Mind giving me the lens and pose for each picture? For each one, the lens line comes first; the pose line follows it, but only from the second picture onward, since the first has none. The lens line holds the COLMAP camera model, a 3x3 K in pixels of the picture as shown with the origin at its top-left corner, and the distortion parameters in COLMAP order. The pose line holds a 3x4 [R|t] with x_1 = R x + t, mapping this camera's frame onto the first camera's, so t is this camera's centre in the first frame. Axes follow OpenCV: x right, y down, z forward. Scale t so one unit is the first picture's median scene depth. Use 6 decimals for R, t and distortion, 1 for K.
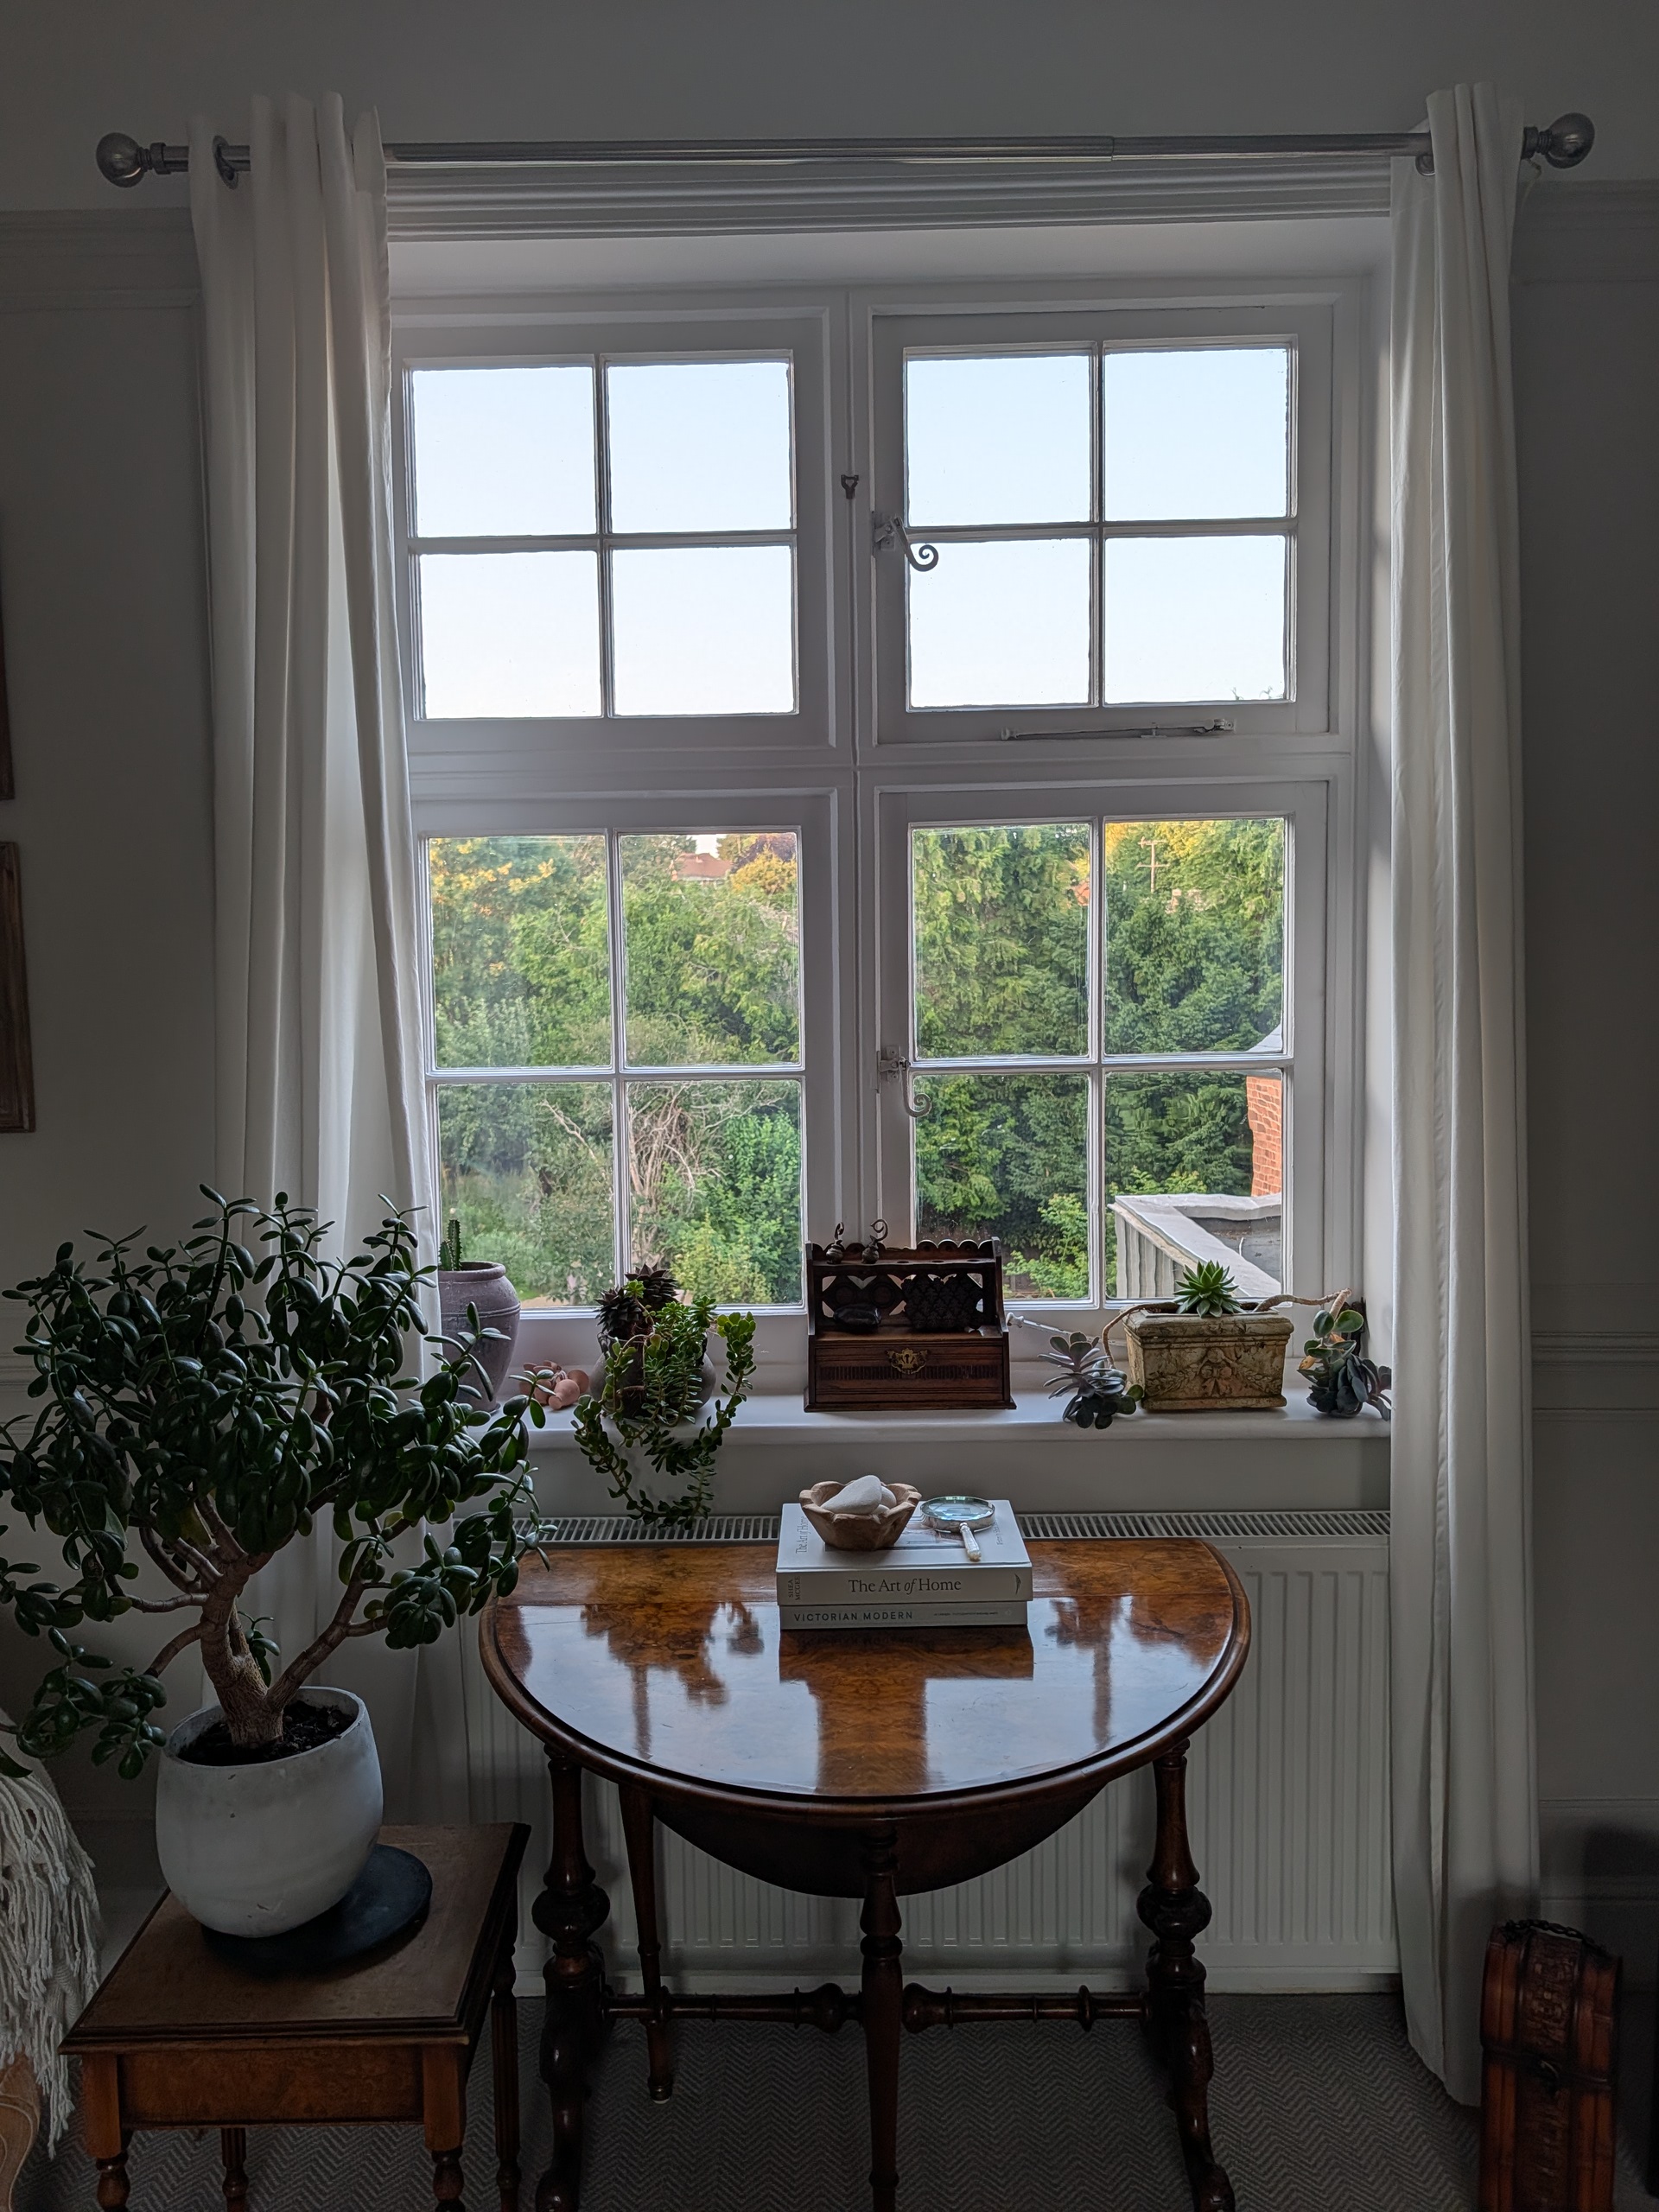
lens RADIAL K [[1549.0, 0, 804.1], [0, 1549.0, 1108.1], [0, 0, 1]] dist [0.000886, -0.001297]
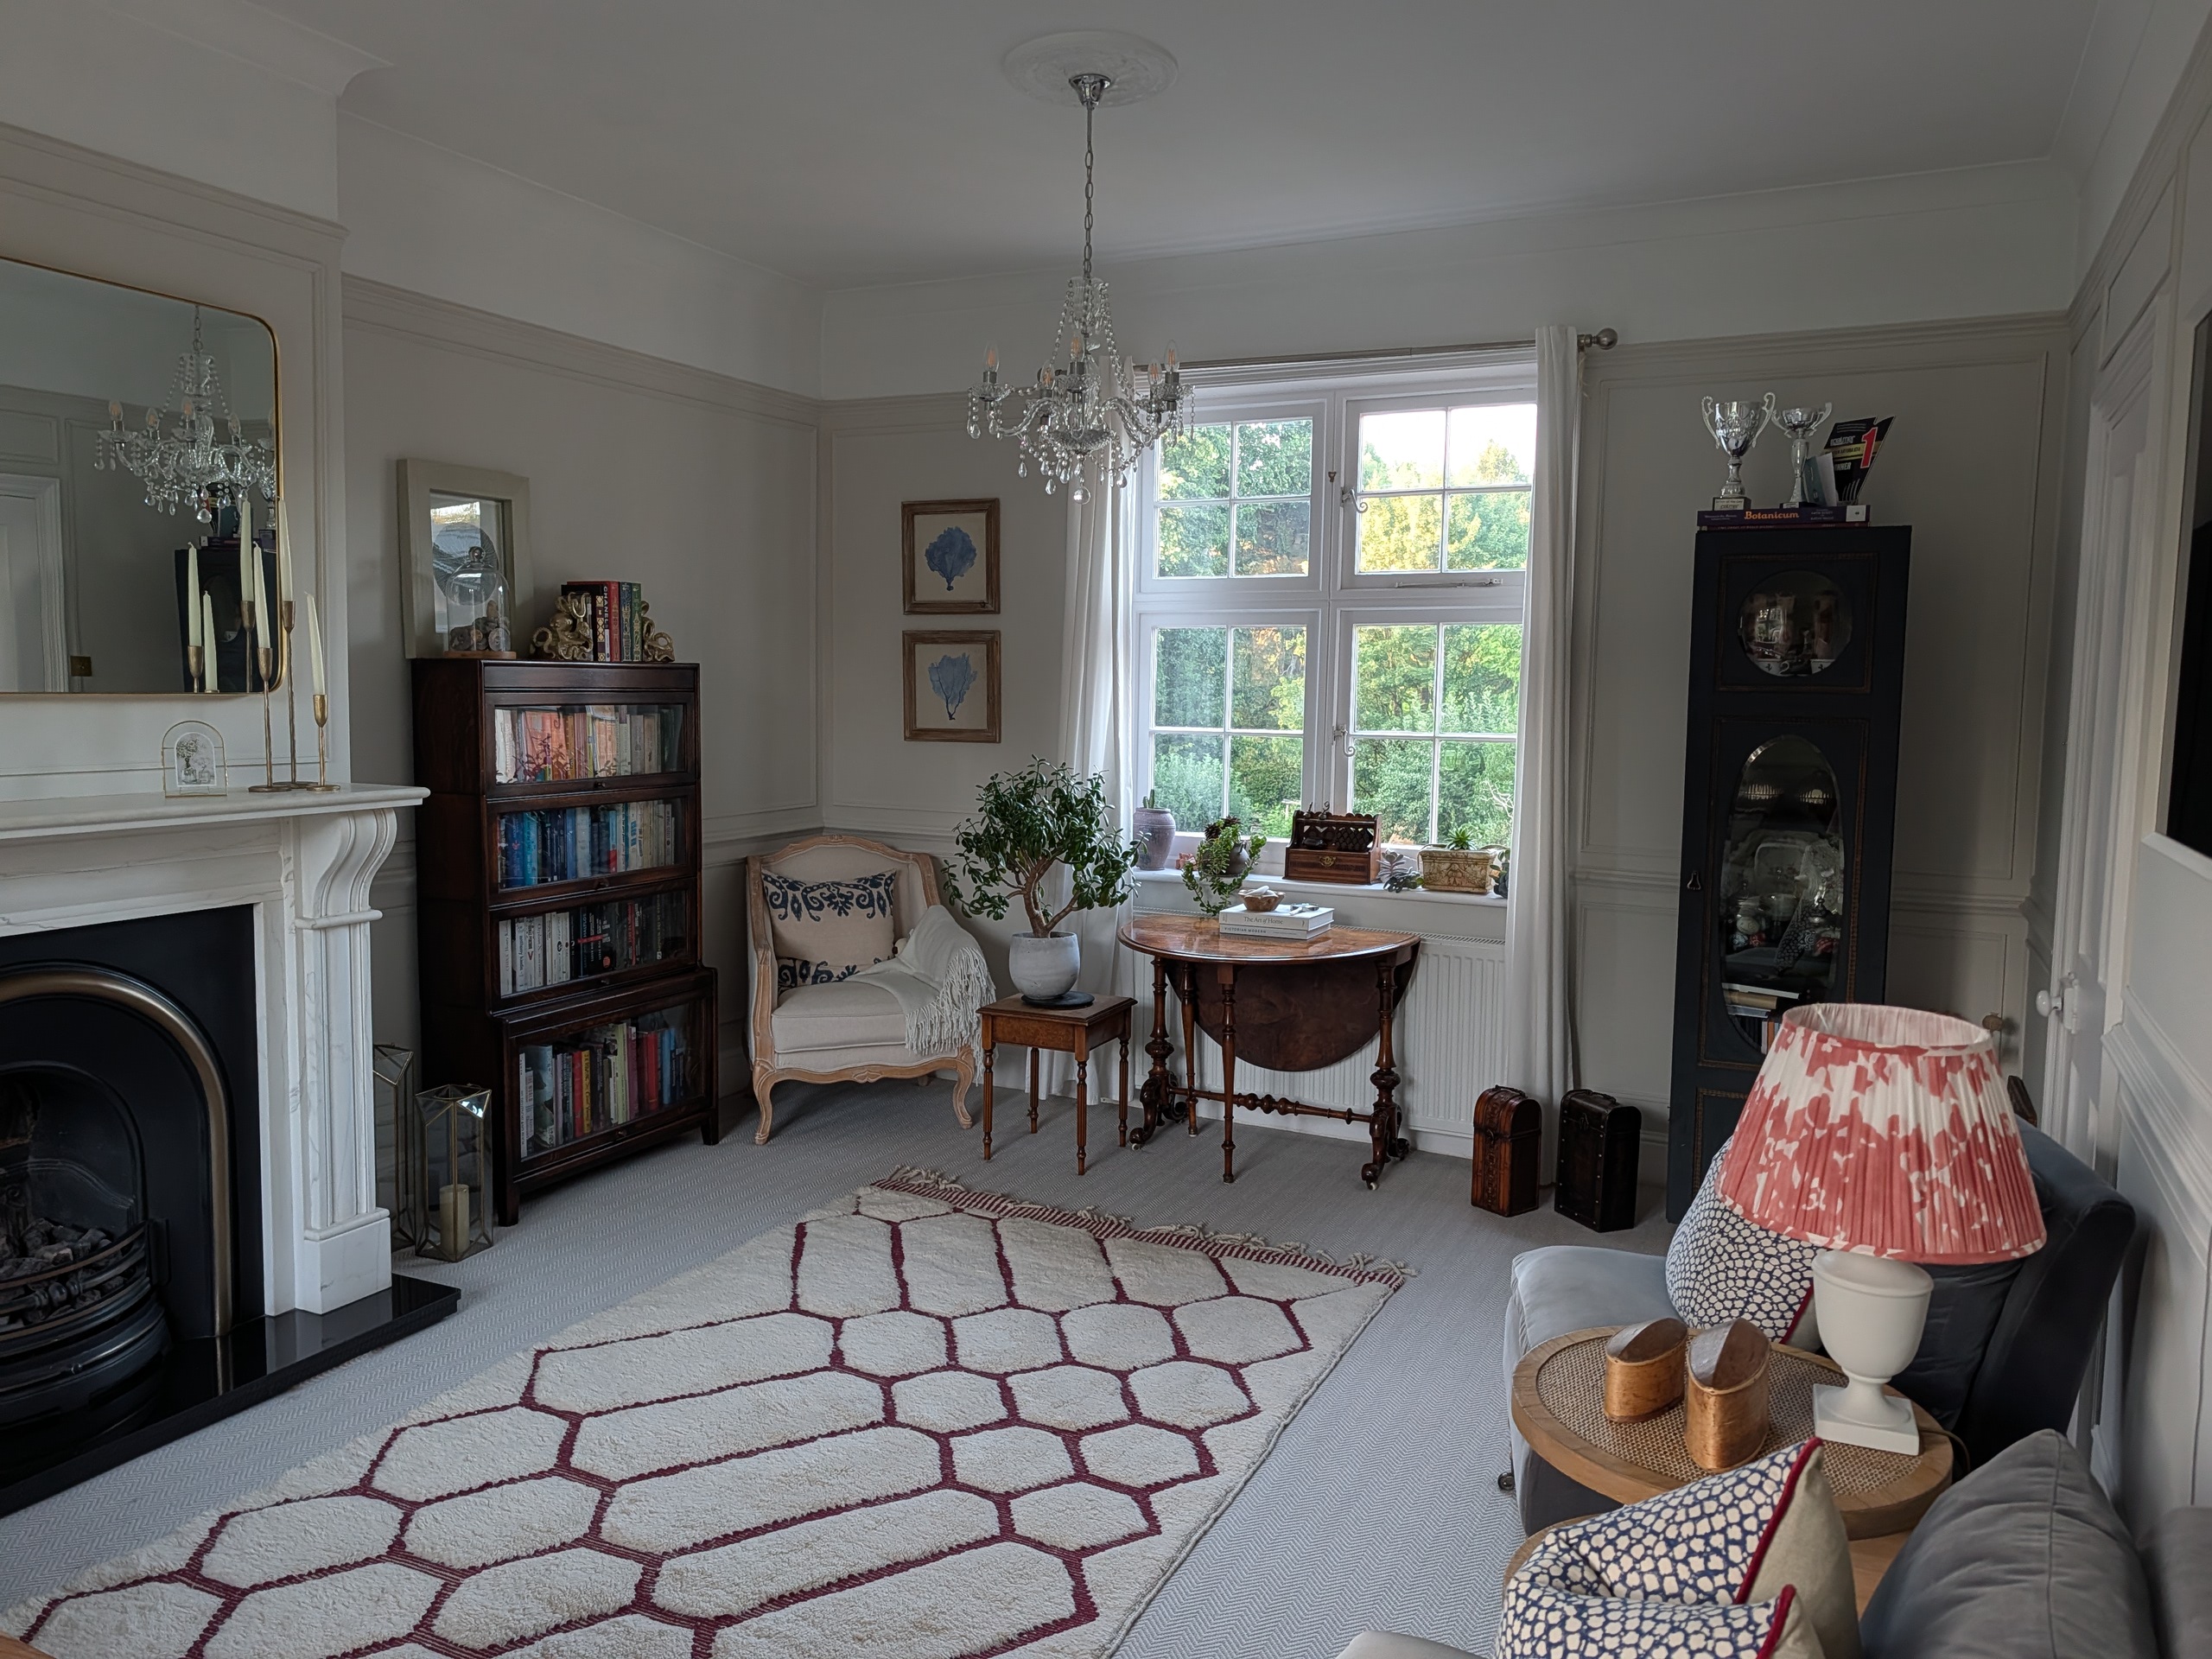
lens RADIAL K [[1613.0, 0, 1131.8], [0, 1613.0, 817.7], [0, 0, 1]] dist [0.032072, -0.016147]
pose [[0.910960, 0.065345, -0.407287, 0.777964], [-0.061497, 0.997853, 0.022549, 0.063457], [0.407886, 0.004505, 0.913022, -1.306514]]
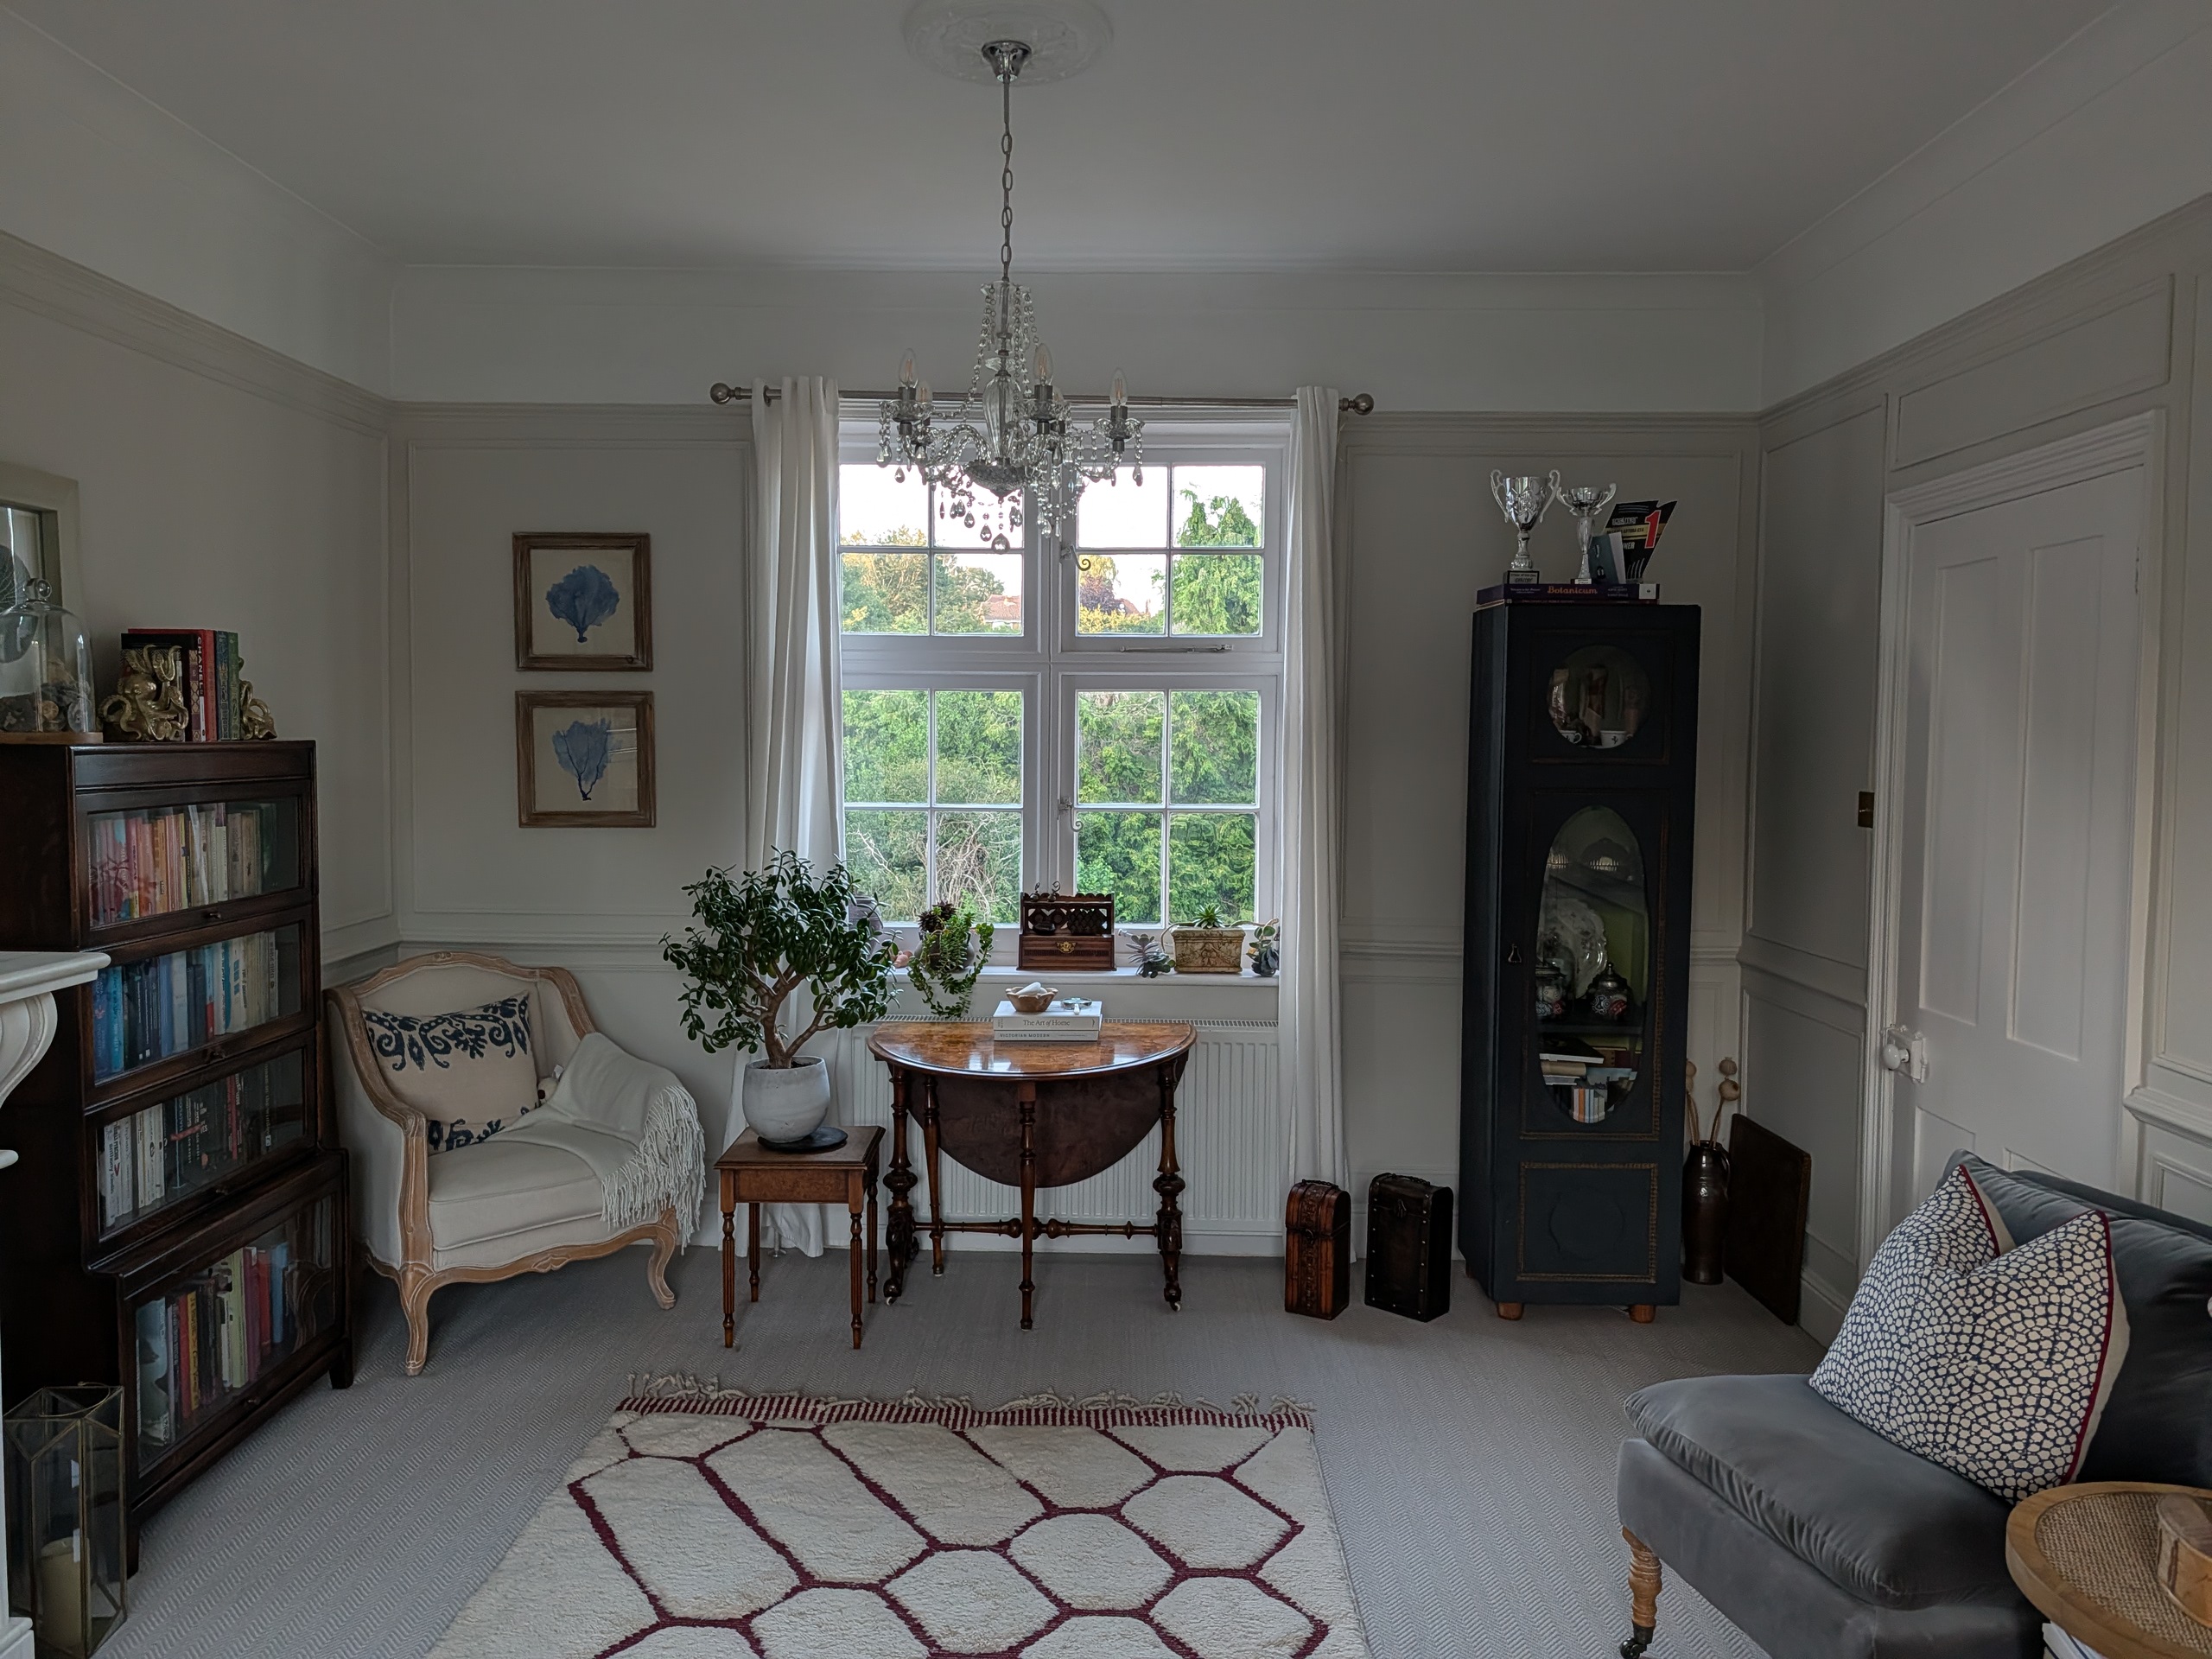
lens RADIAL K [[1613.0, 0, 1131.8], [0, 1613.0, 817.7], [0, 0, 1]] dist [0.032072, -0.016147]
pose [[0.999623, 0.025294, 0.010662, 0.127595], [-0.025067, 0.999467, -0.020891, 0.030745], [-0.011184, 0.020616, 0.999725, -1.182615]]
